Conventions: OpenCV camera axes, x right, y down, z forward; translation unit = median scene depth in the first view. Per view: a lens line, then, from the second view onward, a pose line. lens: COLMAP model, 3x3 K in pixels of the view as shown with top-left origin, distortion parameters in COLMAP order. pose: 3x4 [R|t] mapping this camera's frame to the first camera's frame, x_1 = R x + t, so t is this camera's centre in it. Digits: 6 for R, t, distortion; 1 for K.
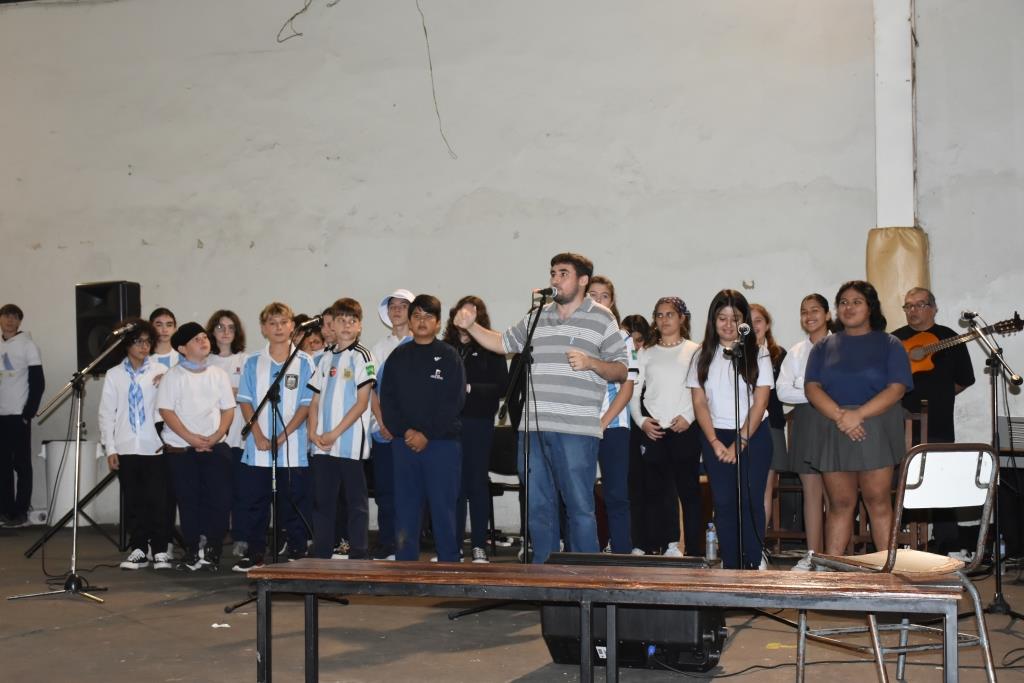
lens RADIAL K [[1463.2, 0, 512.0], [0, 1463.2, 341.5], [0, 0, 1]] dist [-0.011008, -0.005424]
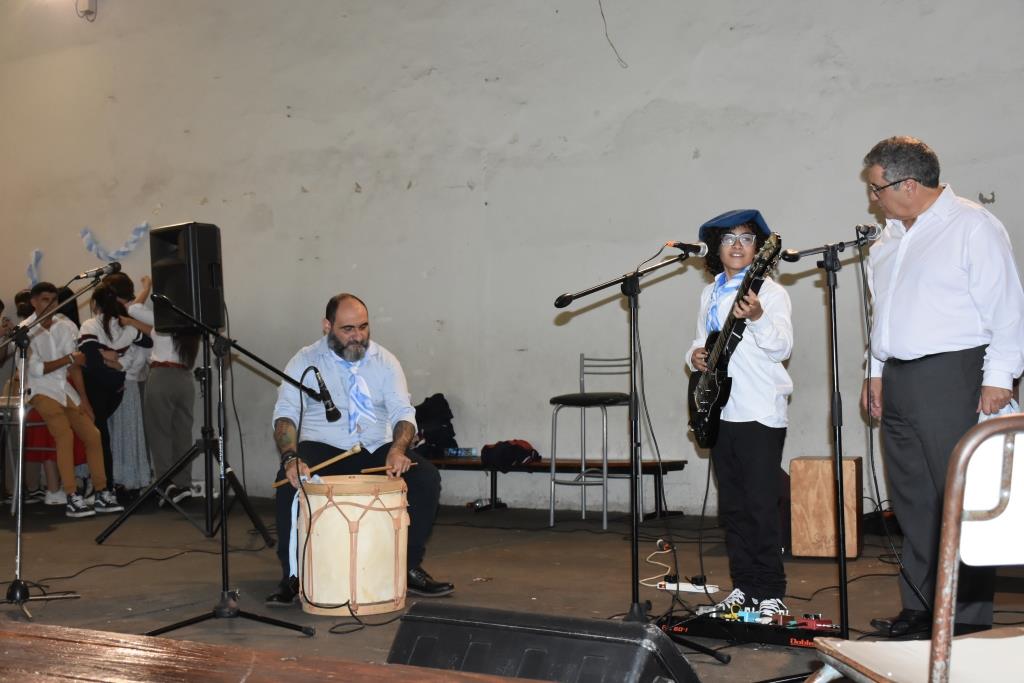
lens RADIAL K [[1355.6, 0, 512.0], [0, 1355.6, 341.5], [0, 0, 1]] dist [-0.008385, -0.030138]
pose [[0.965946, -0.021938, -0.257811, 0.095405], [0.027787, 0.999432, 0.019065, 0.015091], [0.257247, -0.025579, 0.966007, 0.231394]]
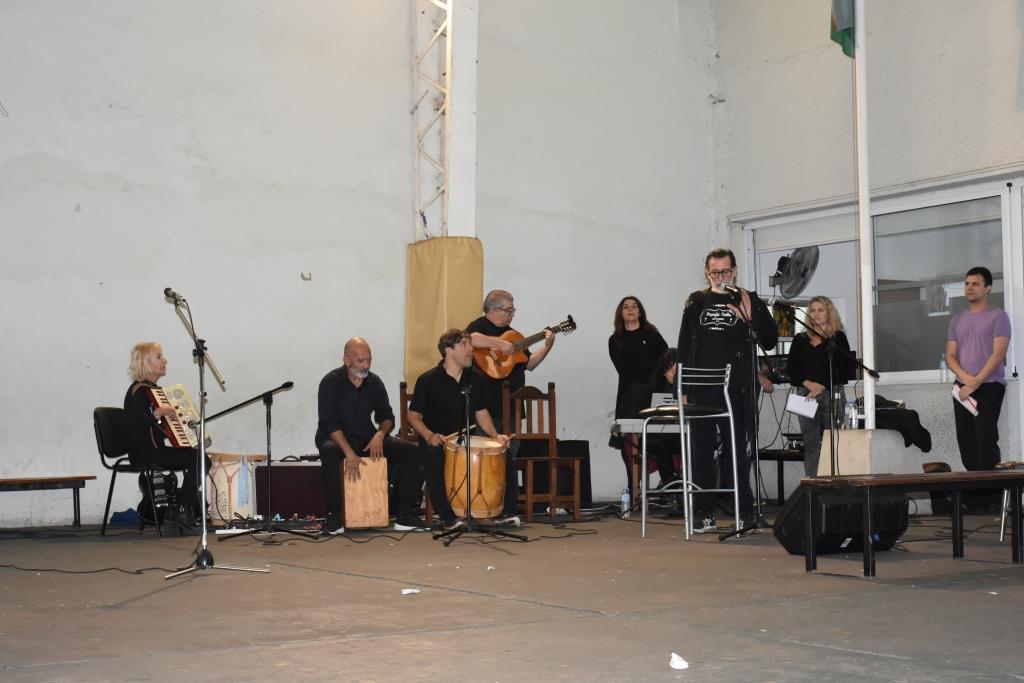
lens RADIAL K [[1670.0, 0, 512.0], [0, 1670.0, 341.5], [0, 0, 1]] dist [-0.000087, 0.039324]
pose [[0.631045, 0.026688, 0.775287, -0.639734], [-0.027664, 0.999547, -0.011890, 0.017539], [-0.775253, -0.013944, 0.631497, 0.106677]]
